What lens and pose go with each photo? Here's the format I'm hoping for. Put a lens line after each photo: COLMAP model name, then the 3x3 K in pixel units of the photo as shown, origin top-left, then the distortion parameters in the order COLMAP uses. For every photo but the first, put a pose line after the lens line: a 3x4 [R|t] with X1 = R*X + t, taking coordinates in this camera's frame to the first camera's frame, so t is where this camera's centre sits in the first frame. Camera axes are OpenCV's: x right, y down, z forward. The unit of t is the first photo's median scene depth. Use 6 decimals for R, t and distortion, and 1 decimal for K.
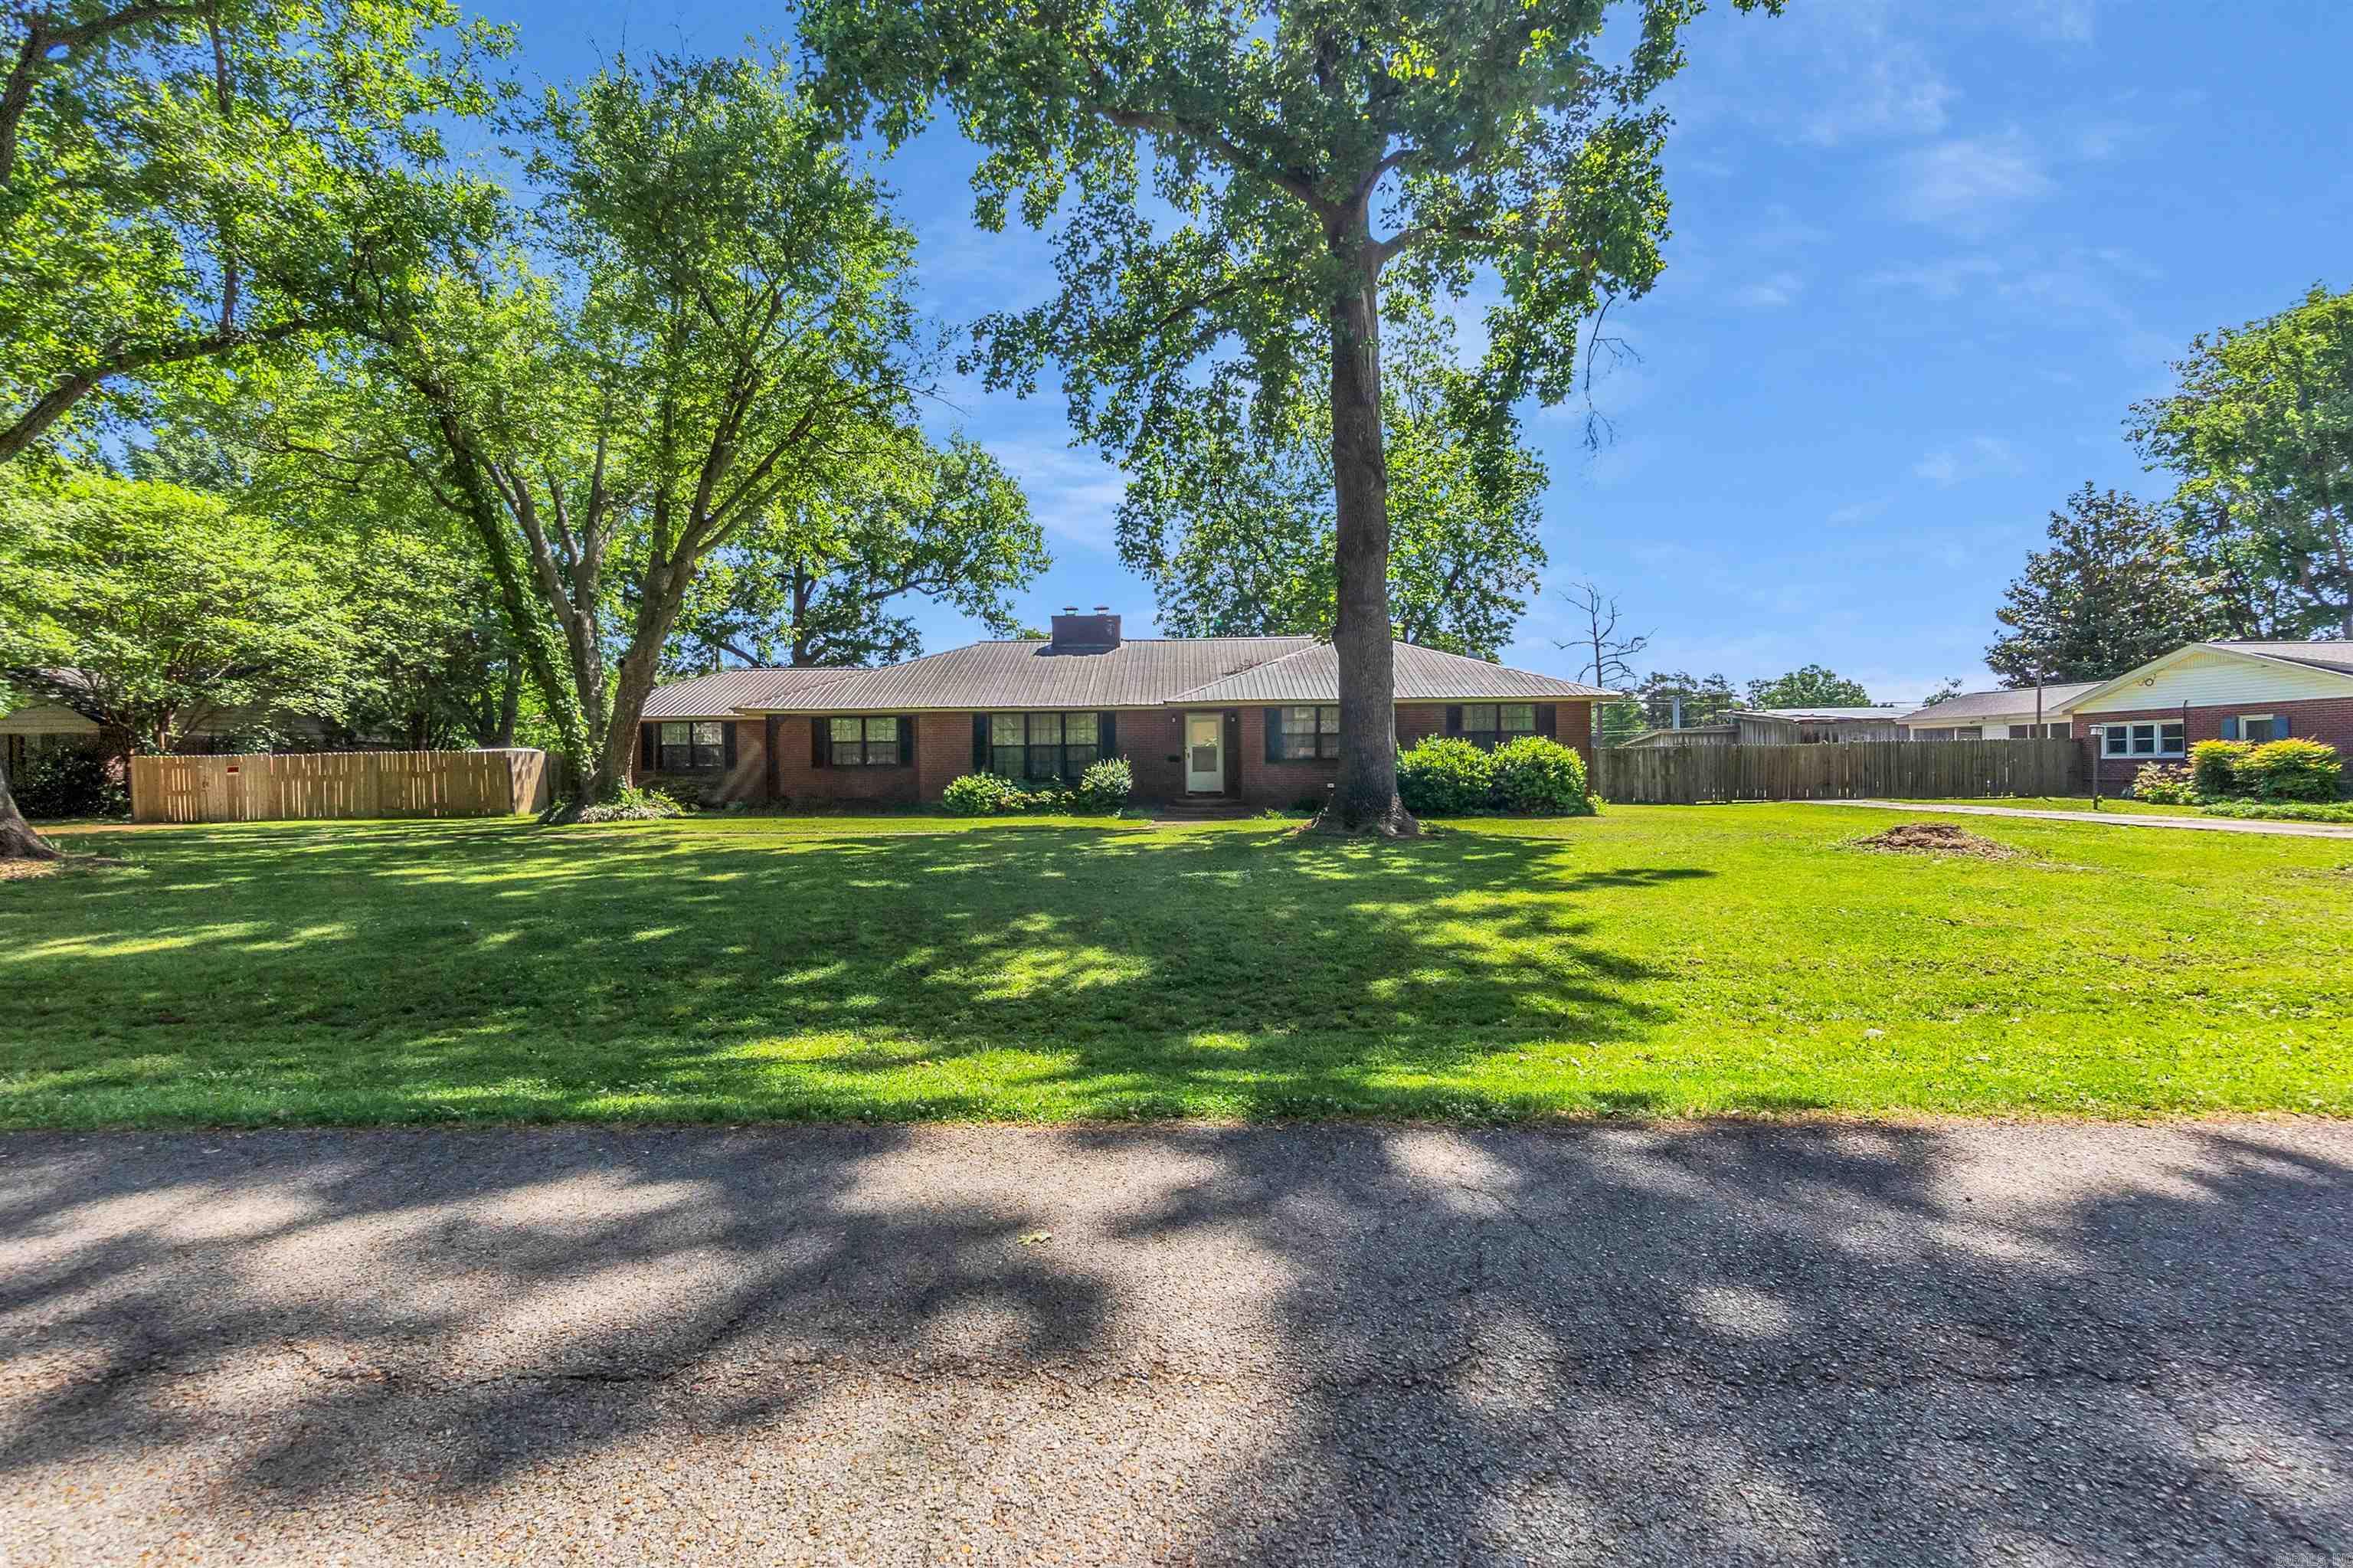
lens RADIAL K [[988.4, 0, 1171.2], [0, 988.4, 775.8], [0, 0, 1]] dist [-0.011237, 0.000747]
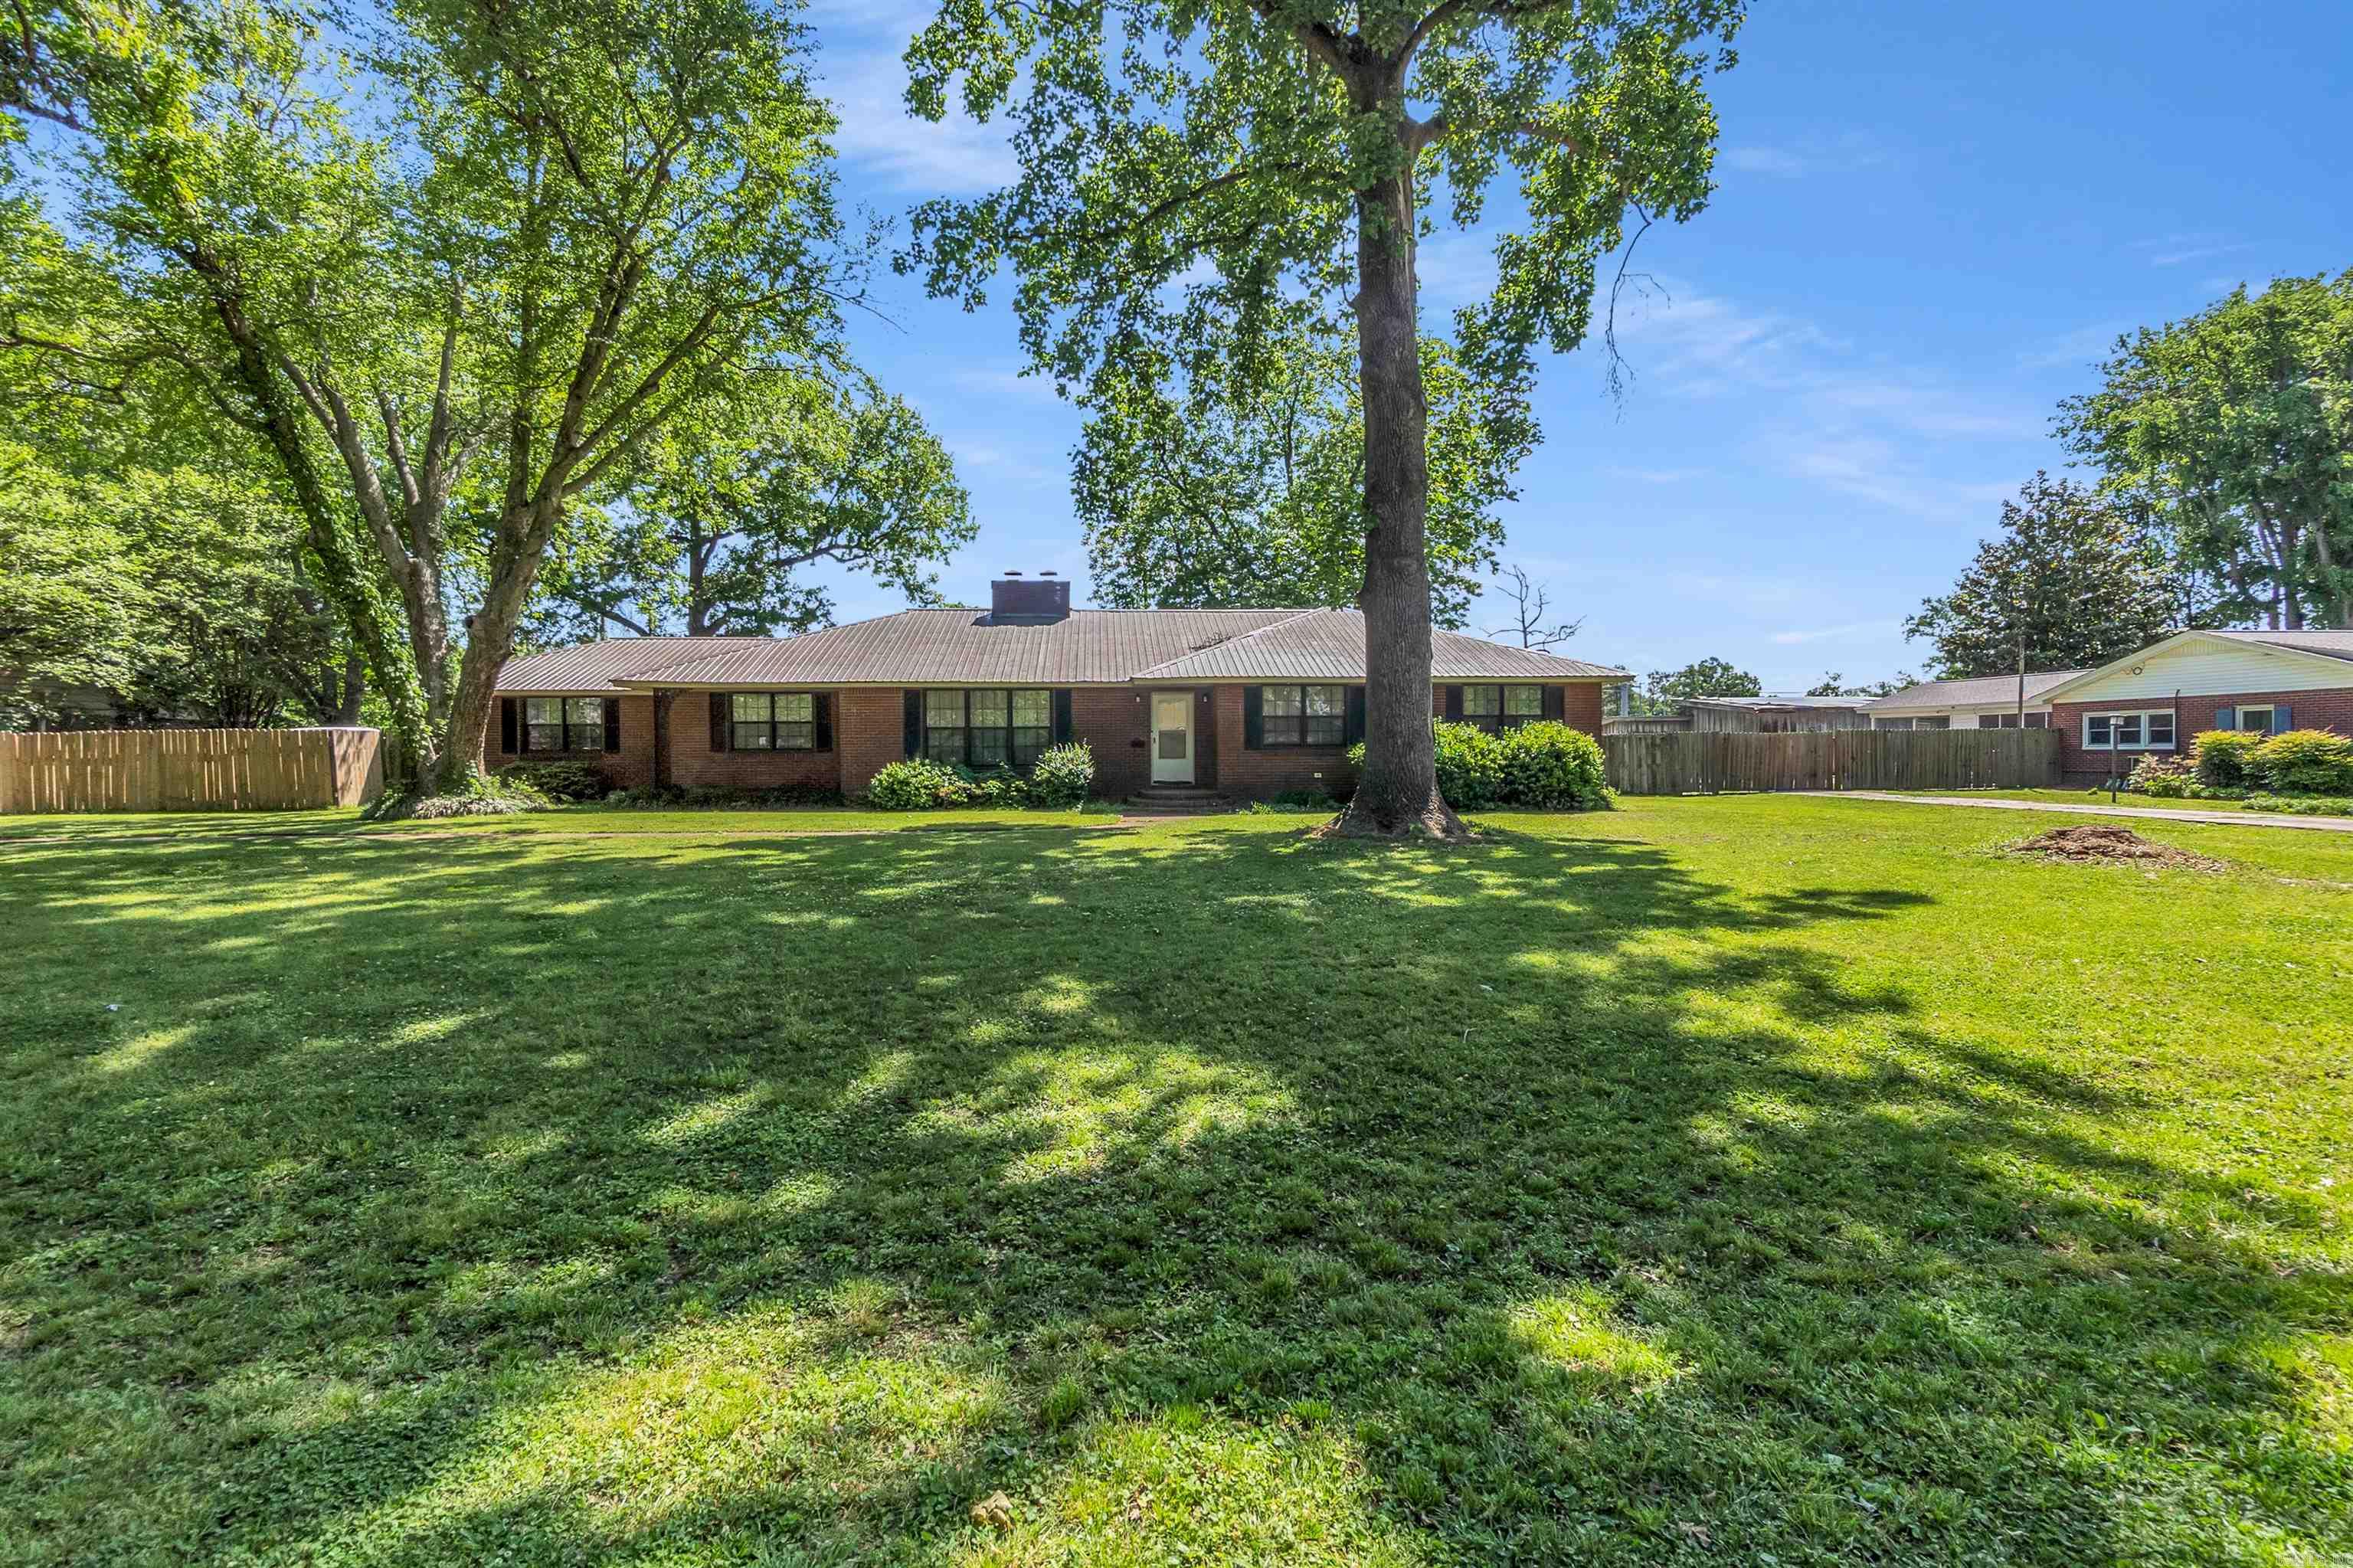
lens RADIAL K [[988.4, 0, 1167.1], [0, 988.4, 774.9], [0, 0, 1]] dist [-0.011237, 0.000747]
pose [[0.996491, 0.003332, 0.083629, -0.047721], [-0.004462, 0.999901, 0.013338, -0.001709], [-0.083577, -0.013665, 0.996408, 0.135079]]
